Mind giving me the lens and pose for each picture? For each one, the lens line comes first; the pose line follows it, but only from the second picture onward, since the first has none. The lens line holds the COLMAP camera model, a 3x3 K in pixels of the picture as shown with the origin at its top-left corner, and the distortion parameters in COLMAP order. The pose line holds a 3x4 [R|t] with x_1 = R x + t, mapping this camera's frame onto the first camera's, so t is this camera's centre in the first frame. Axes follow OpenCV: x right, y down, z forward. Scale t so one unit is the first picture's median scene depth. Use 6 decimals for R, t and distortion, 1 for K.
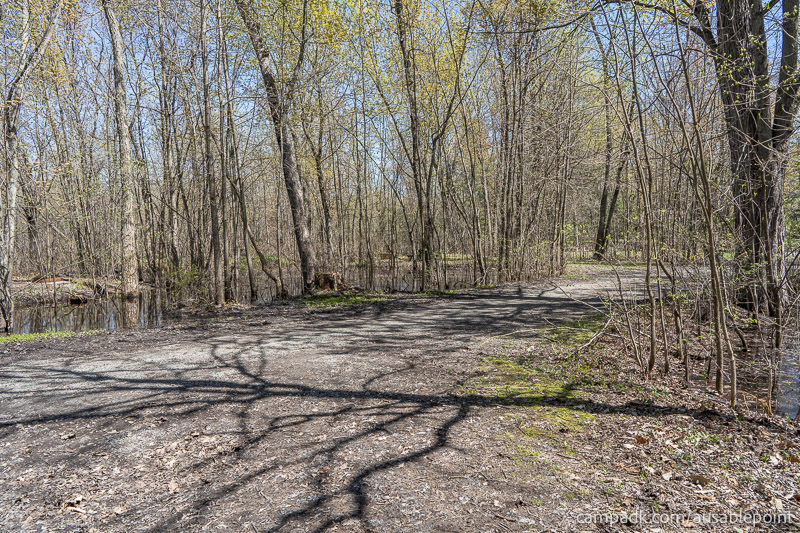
lens RADIAL K [[529.7, 0, 399.3], [0, 529.7, 264.3], [0, 0, 1]] dist [-0.002750, 0.005624]
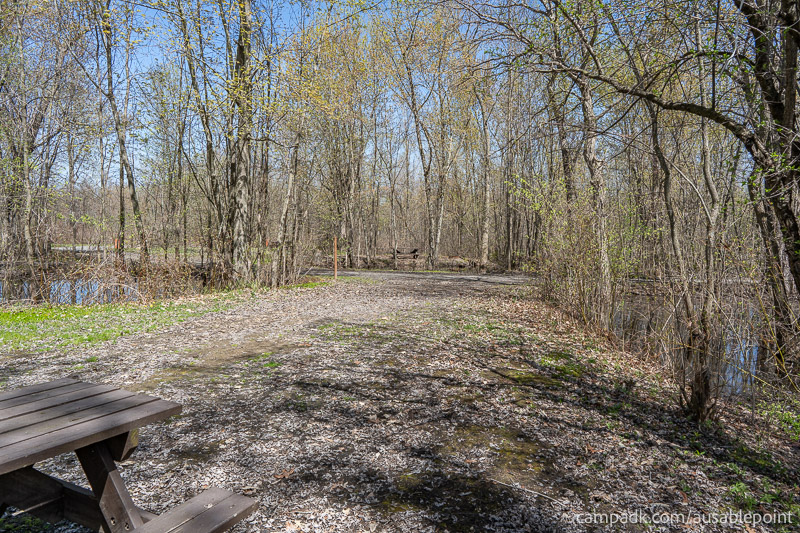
lens RADIAL K [[529.7, 0, 399.3], [0, 529.7, 264.3], [0, 0, 1]] dist [-0.002750, 0.005624]
pose [[0.740302, 0.067760, -0.668850, 1.120538], [-0.067303, 0.997379, 0.026549, 0.028681], [0.668897, 0.025361, 0.742923, -1.359312]]
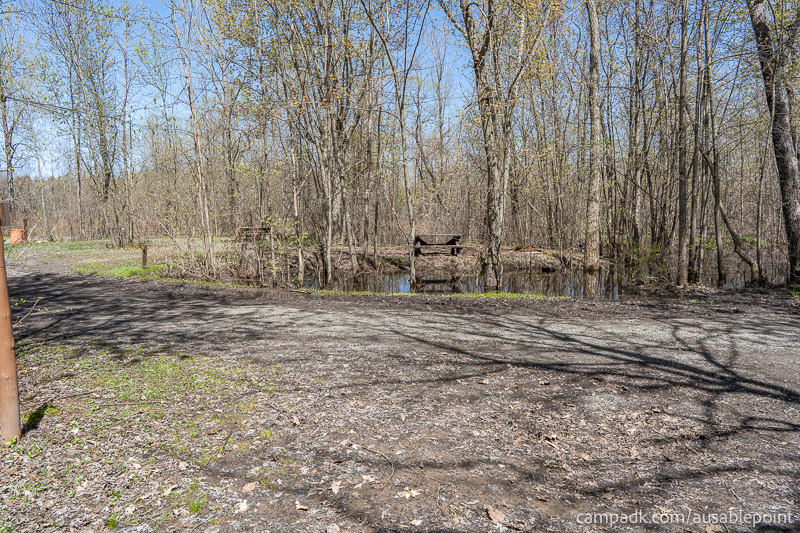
lens RADIAL K [[529.7, 0, 399.3], [0, 529.7, 264.3], [0, 0, 1]] dist [-0.002750, 0.005624]
pose [[0.692154, 0.072547, -0.718094, -0.016164], [-0.041381, 0.997288, 0.060867, 0.002701], [0.720562, -0.012414, 0.693279, -0.034860]]
